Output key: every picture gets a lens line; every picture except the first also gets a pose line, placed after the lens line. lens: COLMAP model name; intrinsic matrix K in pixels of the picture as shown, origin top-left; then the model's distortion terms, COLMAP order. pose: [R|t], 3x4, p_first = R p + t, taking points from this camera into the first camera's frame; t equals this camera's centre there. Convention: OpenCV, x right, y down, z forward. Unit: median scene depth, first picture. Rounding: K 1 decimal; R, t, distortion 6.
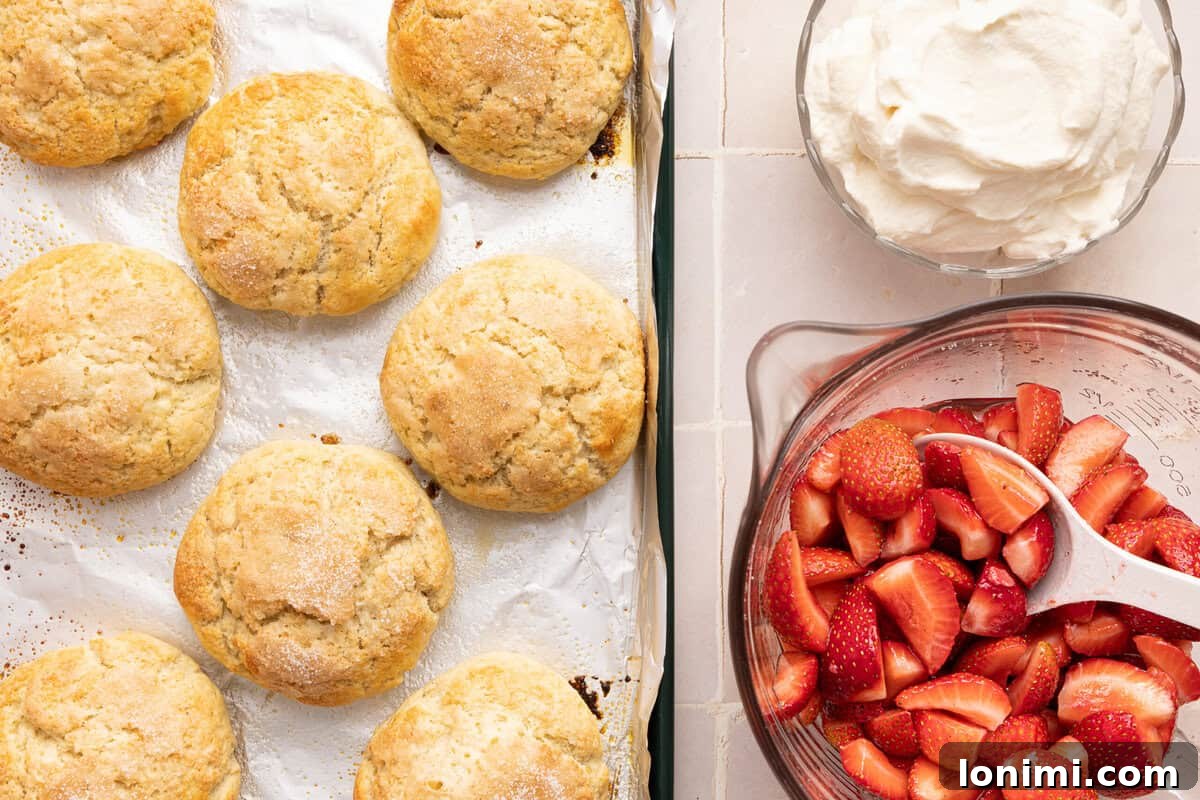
lens RADIAL K [[1934.5, 0, 600.0], [0, 1934.5, 401.7], [0, 0, 1]] dist [0.052461, 0.000000]
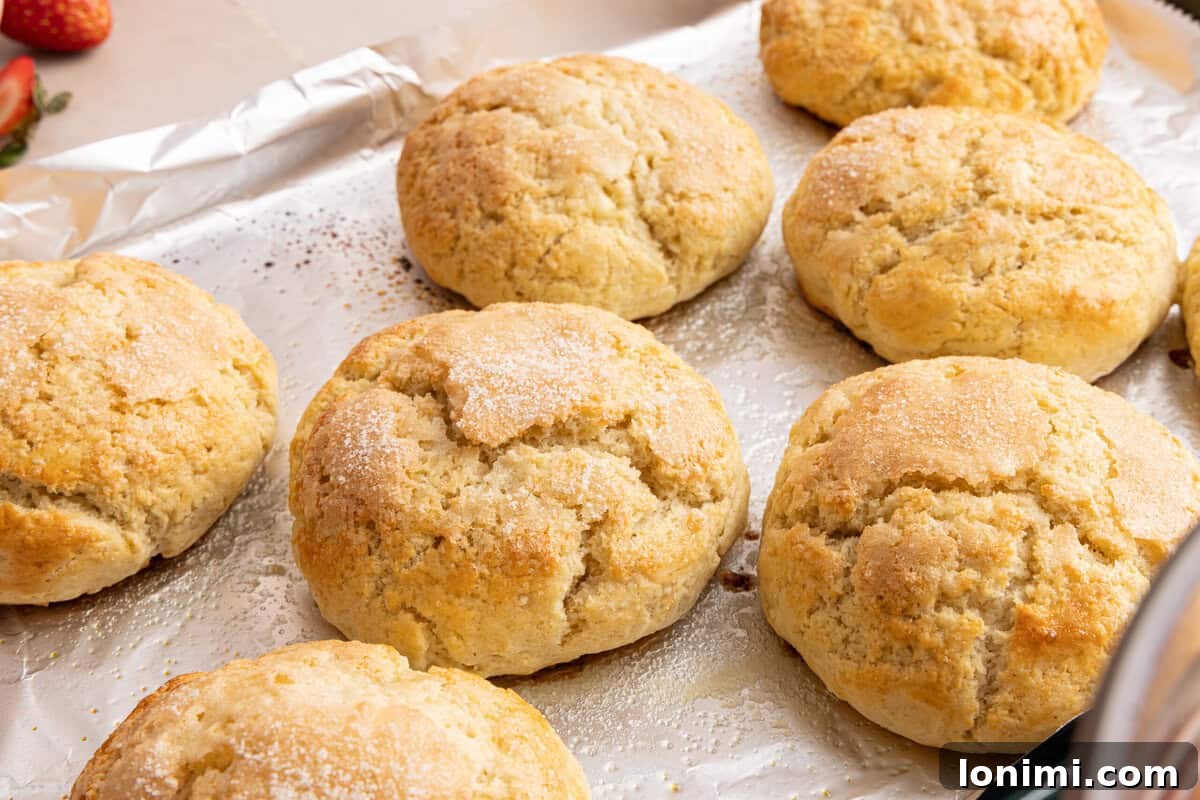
lens RADIAL K [[1934.5, 0, 605.2], [0, 1934.5, 400.5], [0, 0, 1]] dist [0.052461, 0.000000]
pose [[0.570992, 0.497677, -0.652905, 0.240631], [-0.820294, 0.377774, -0.429422, 0.311147], [0.032937, 0.780772, 0.623948, 0.642128]]
